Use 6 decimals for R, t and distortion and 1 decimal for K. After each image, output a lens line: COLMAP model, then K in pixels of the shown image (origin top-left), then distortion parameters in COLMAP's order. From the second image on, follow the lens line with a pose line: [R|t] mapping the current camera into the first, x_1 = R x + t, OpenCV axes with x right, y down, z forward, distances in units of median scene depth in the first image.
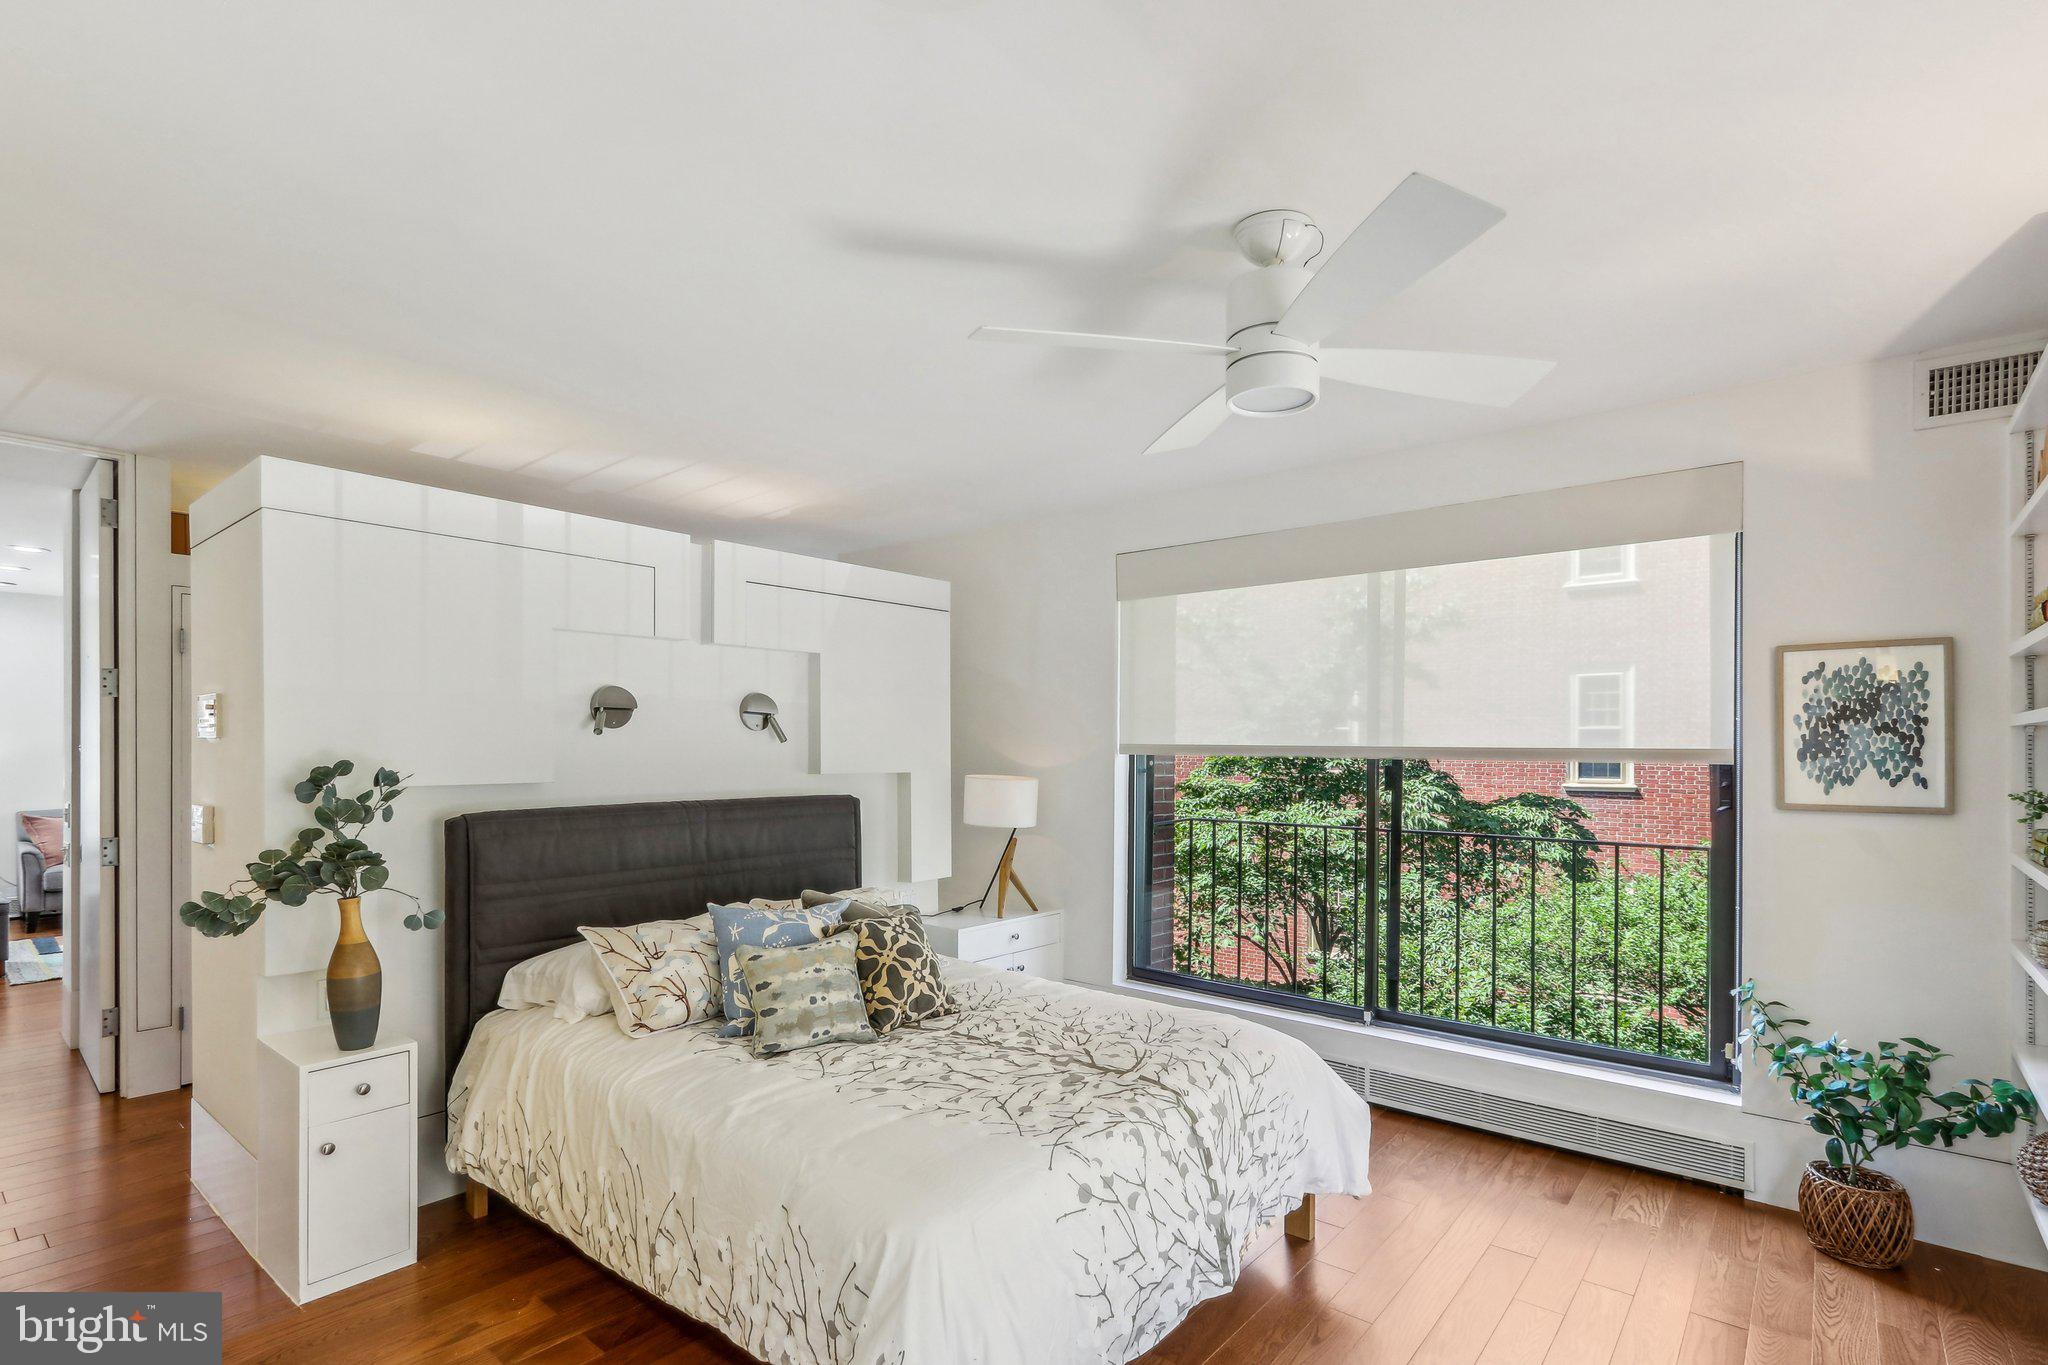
lens RADIAL K [[963.5, 0, 1031.5], [0, 963.5, 737.9], [0, 0, 1]] dist [-0.003434, 0.001696]
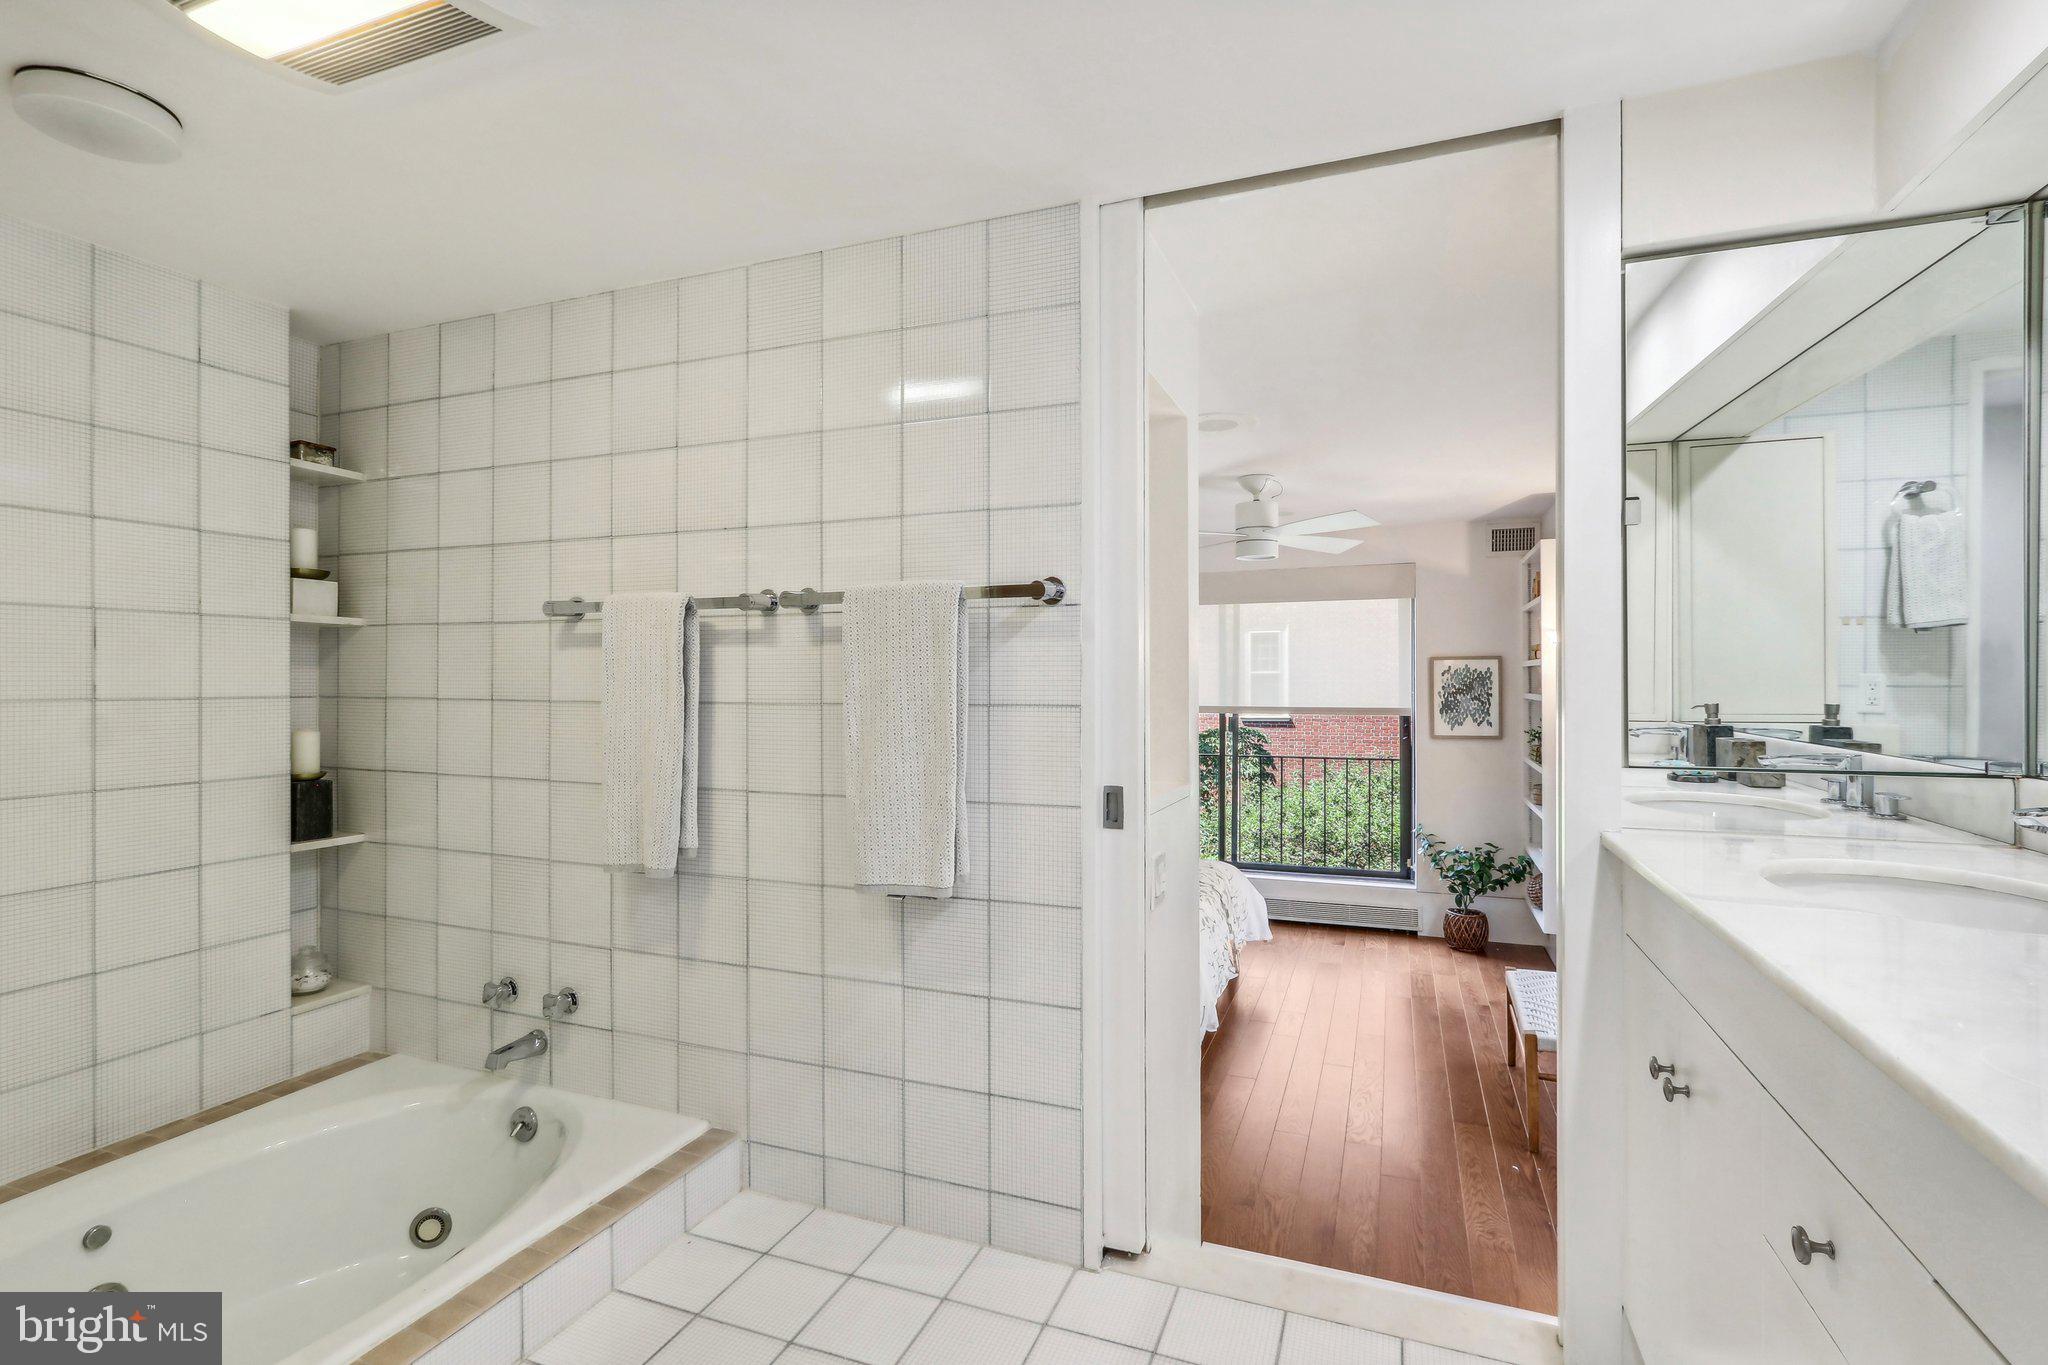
lens RADIAL K [[963.5, 0, 1023.8], [0, 963.5, 677.6], [0, 0, 1]] dist [-0.003434, 0.001696]
pose [[0.946696, -0.009385, 0.321993, -0.697147], [0.007841, 0.999951, 0.006092, -0.073696], [-0.322034, -0.003242, 0.946723, -0.648051]]
